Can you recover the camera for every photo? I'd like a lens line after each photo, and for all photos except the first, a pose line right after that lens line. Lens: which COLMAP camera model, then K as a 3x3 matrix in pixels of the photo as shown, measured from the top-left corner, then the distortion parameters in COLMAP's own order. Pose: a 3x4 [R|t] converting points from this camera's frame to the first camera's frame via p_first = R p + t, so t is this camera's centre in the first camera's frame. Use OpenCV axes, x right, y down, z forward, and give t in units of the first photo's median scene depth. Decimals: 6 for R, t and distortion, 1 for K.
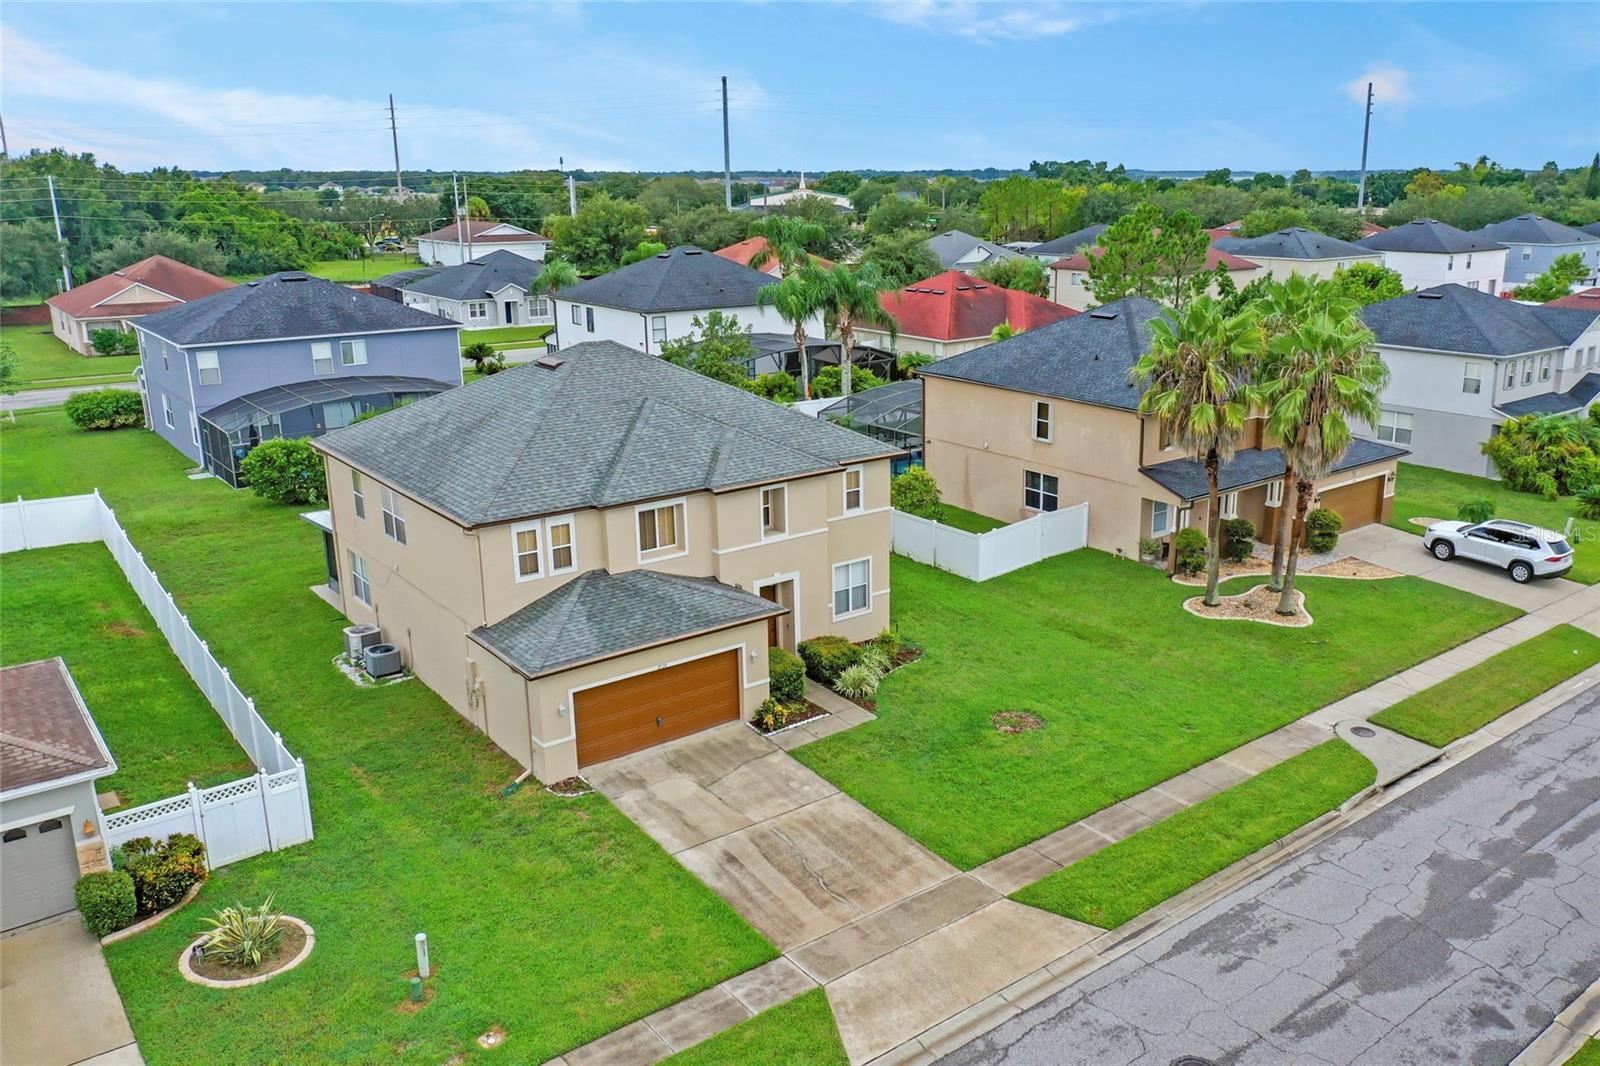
lens RADIAL K [[1254.7, 0, 827.7], [0, 1254.7, 534.1], [0, 0, 1]] dist [-0.010106, -0.004281]
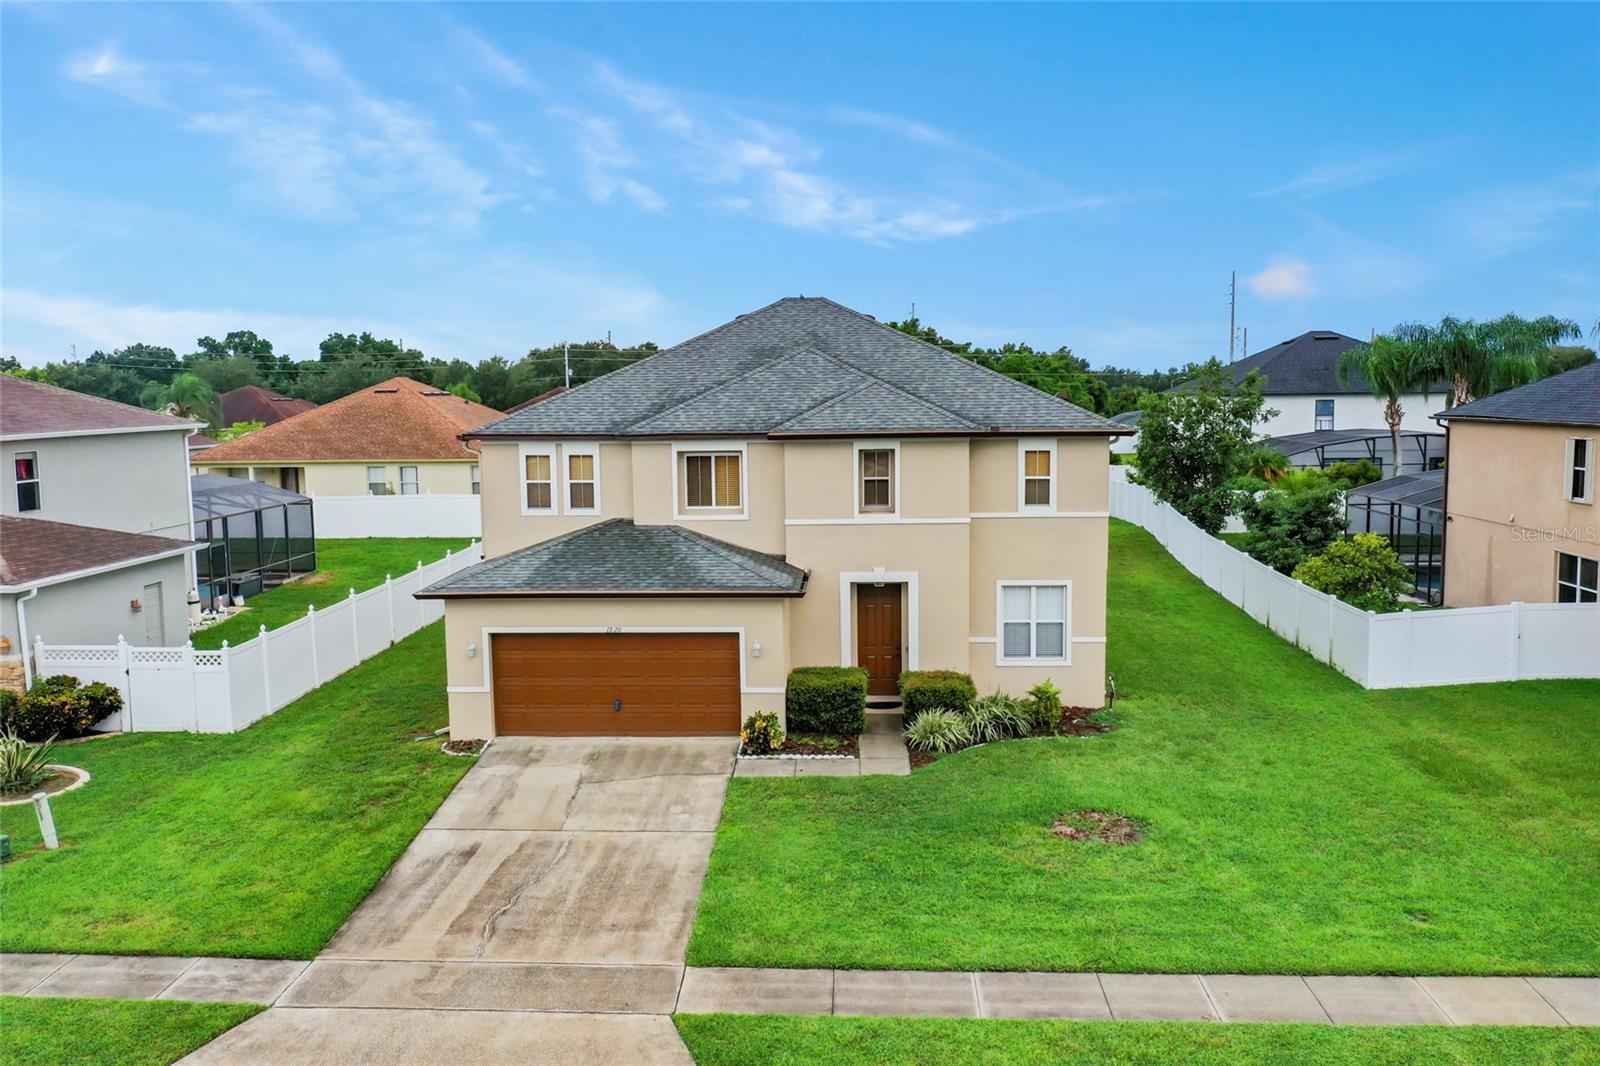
lens RADIAL K [[1241.1, 0, 790.5], [0, 1241.1, 526.2], [0, 0, 1]] dist [-0.004539, -0.002628]
pose [[0.750780, 0.060742, -0.657753, 0.435395], [-0.167308, 0.980780, -0.100398, 0.097757], [0.639013, 0.185424, 0.746513, 0.466127]]
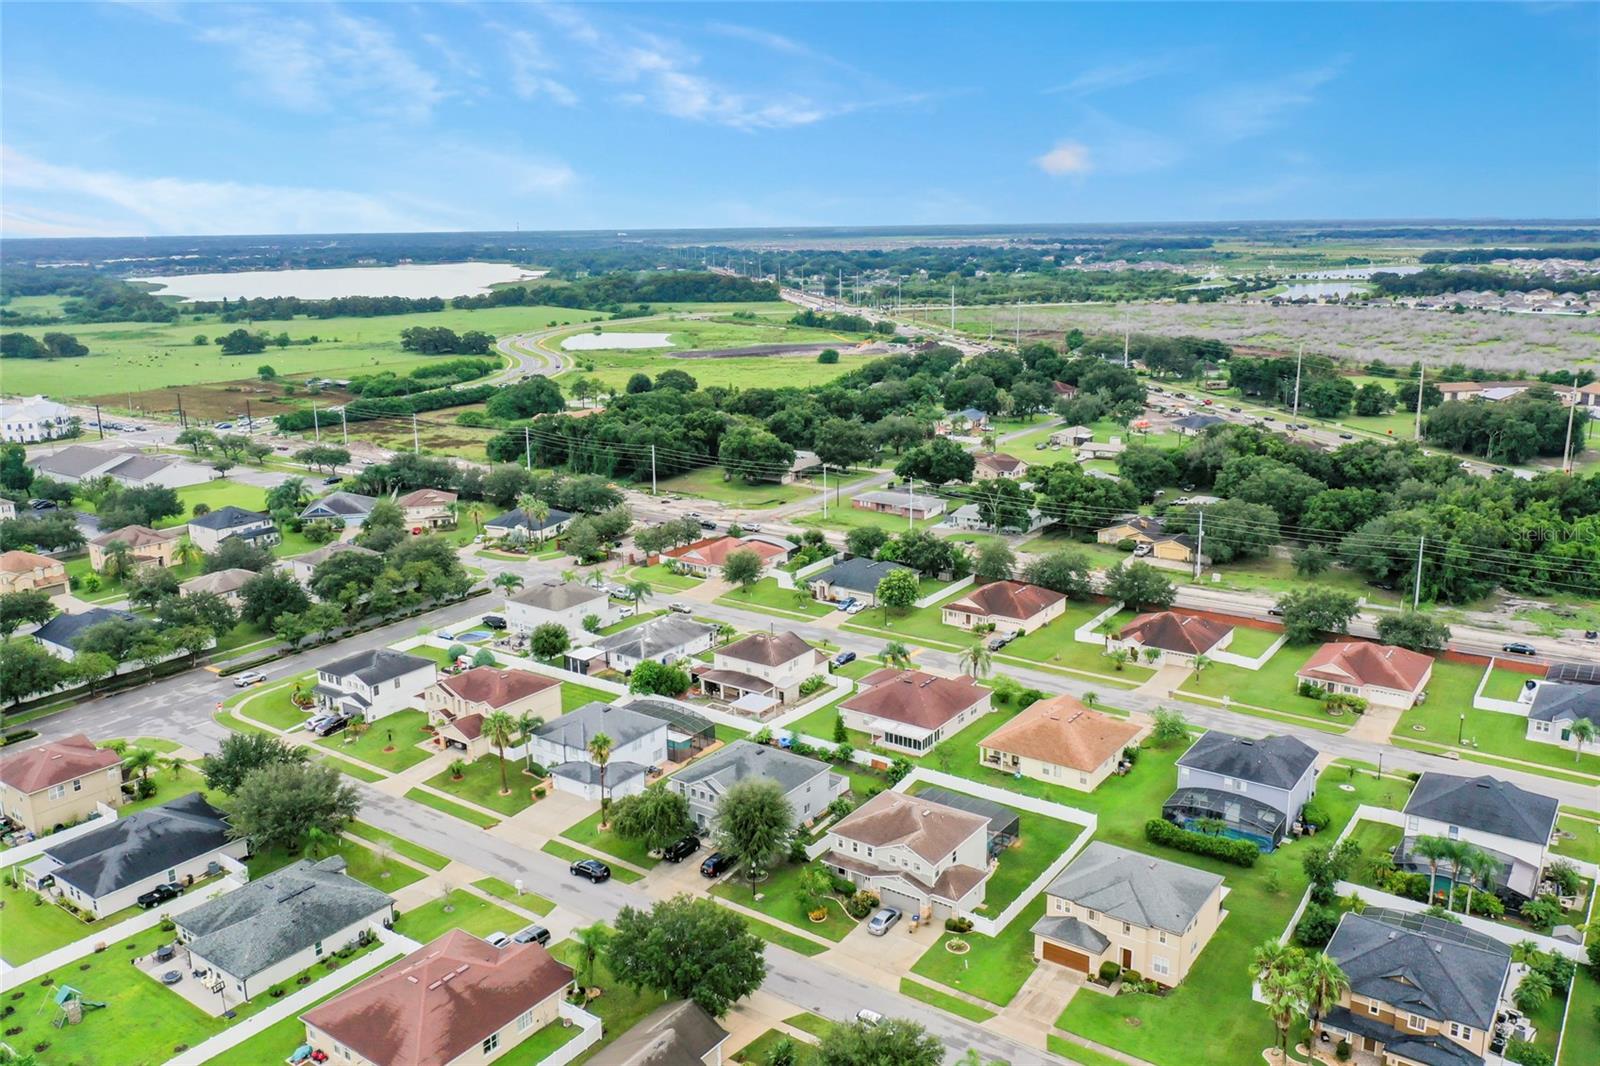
lens RADIAL K [[1232.8, 0, 800.0], [0, 1232.8, 533.0], [0, 0, 1]] dist [-0.001210, -0.001607]
pose [[0.275278, 0.225608, -0.934517, 2.842614], [-0.242314, 0.956972, 0.159651, -1.494521], [0.930326, 0.182498, 0.318101, -1.194097]]
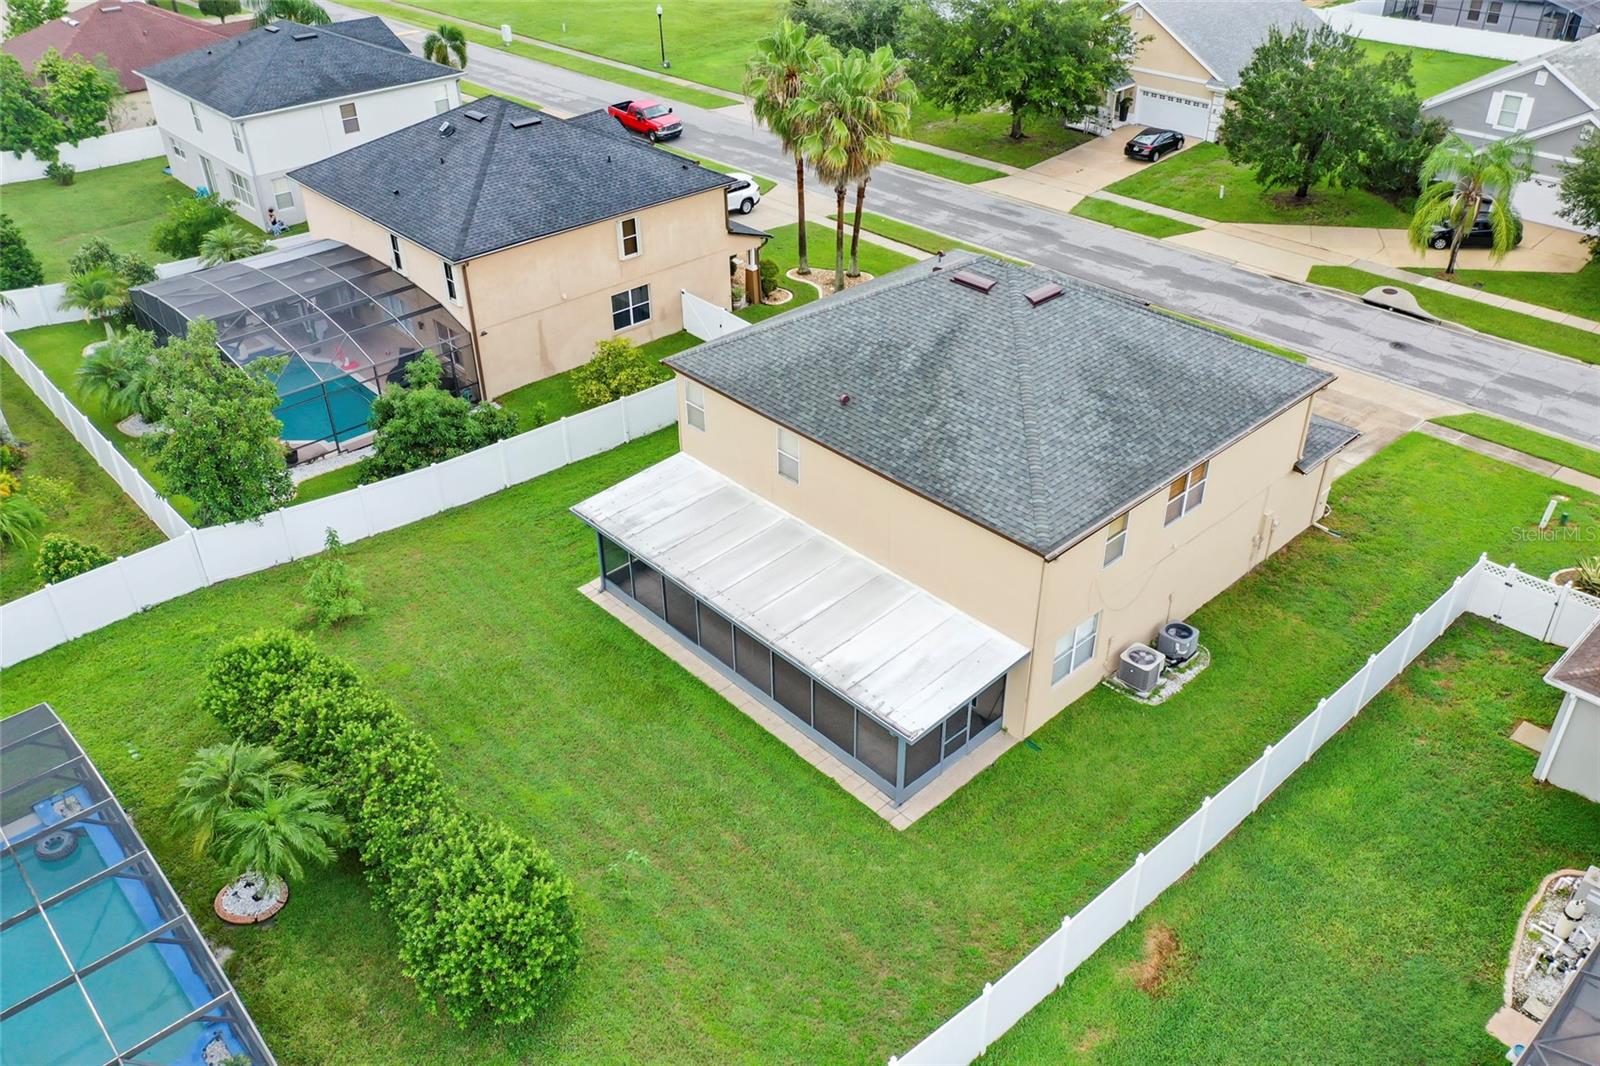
lens RADIAL K [[1232.8, 0, 800.0], [0, 1232.8, 533.0], [0, 0, 1]] dist [-0.001210, -0.001607]
pose [[-0.083273, -0.546818, 0.833100, -1.184781], [0.283291, 0.788522, 0.545875, -0.610177], [-0.955412, 0.281466, 0.089246, 1.310300]]
